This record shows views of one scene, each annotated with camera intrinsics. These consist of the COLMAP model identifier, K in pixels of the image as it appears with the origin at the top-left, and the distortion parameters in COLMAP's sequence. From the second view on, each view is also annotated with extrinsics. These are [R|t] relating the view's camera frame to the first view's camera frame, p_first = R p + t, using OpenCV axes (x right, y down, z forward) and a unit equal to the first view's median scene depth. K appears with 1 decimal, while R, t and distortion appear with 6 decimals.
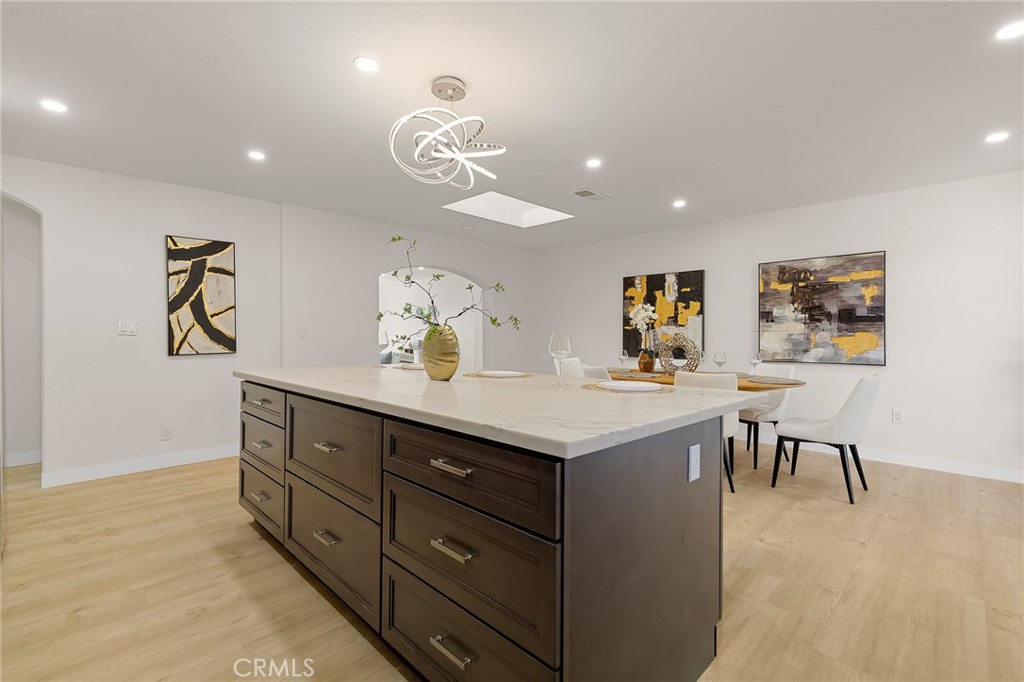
lens RADIAL K [[459.5, 0, 509.3], [0, 459.5, 336.9], [0, 0, 1]] dist [0.007723, -0.001497]
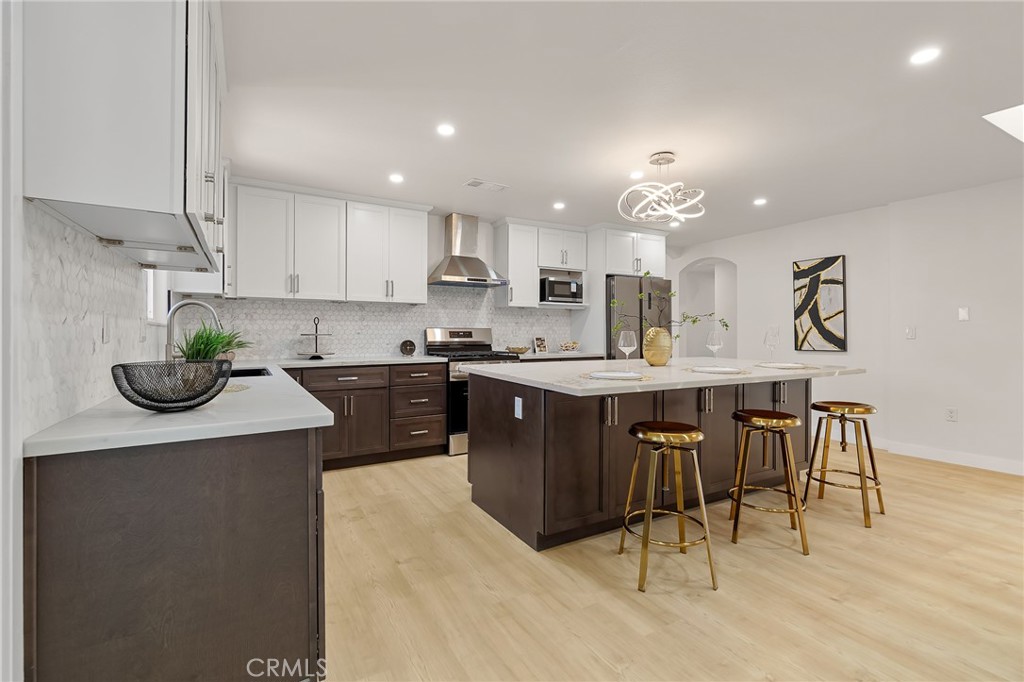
lens RADIAL K [[459.5, 0, 506.2], [0, 459.5, 334.6], [0, 0, 1]] dist [0.007723, -0.001497]
pose [[-0.266010, 0.001666, -0.963969, 0.778883], [-0.009728, 0.999943, 0.004413, -0.003359], [0.963921, 0.010552, -0.265979, 0.530516]]
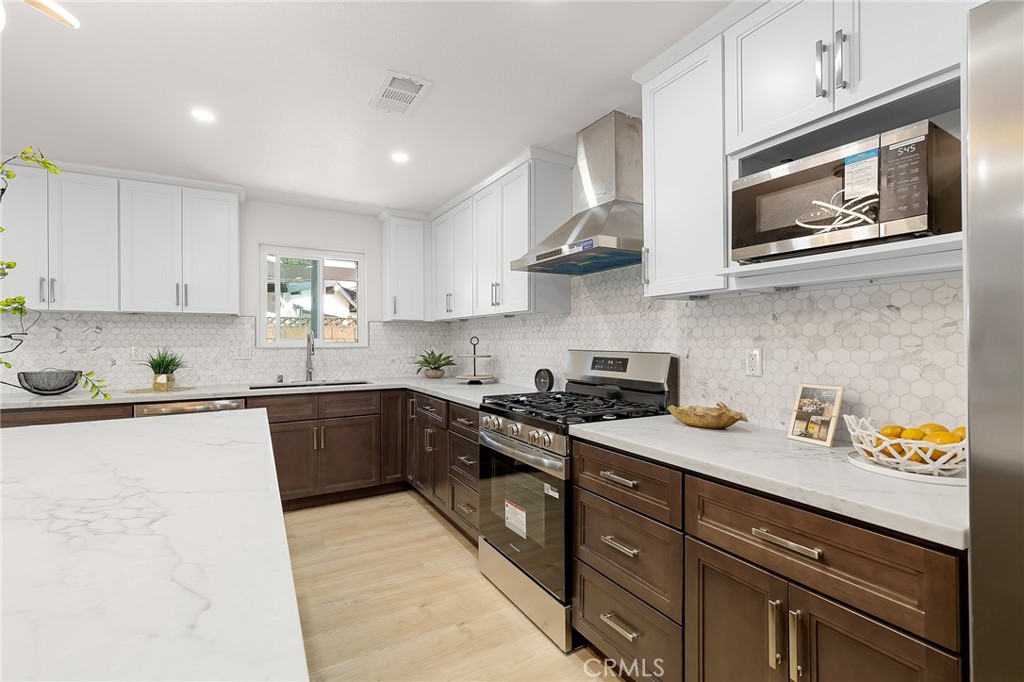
lens RADIAL K [[459.5, 0, 510.6], [0, 459.5, 338.3], [0, 0, 1]] dist [0.007723, -0.001497]
pose [[-0.963031, 0.001694, 0.269387, -0.416437], [0.002989, 0.999986, 0.004400, -0.034110], [-0.269375, 0.005042, -0.963022, 0.710274]]
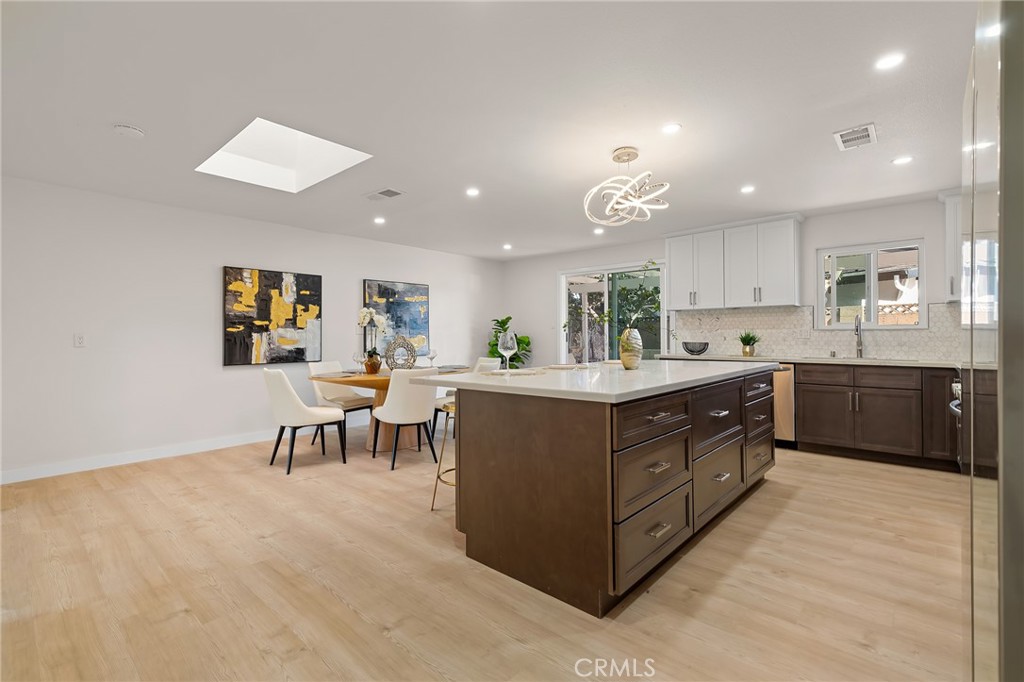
lens RADIAL K [[459.5, 0, 508.0], [0, 459.5, 333.1], [0, 0, 1]] dist [0.007723, -0.001497]
pose [[-0.048944, 0.004629, 0.998791, -0.854065], [0.011437, 0.999926, -0.004073, -0.007206], [-0.998736, 0.011224, -0.048994, 0.820797]]
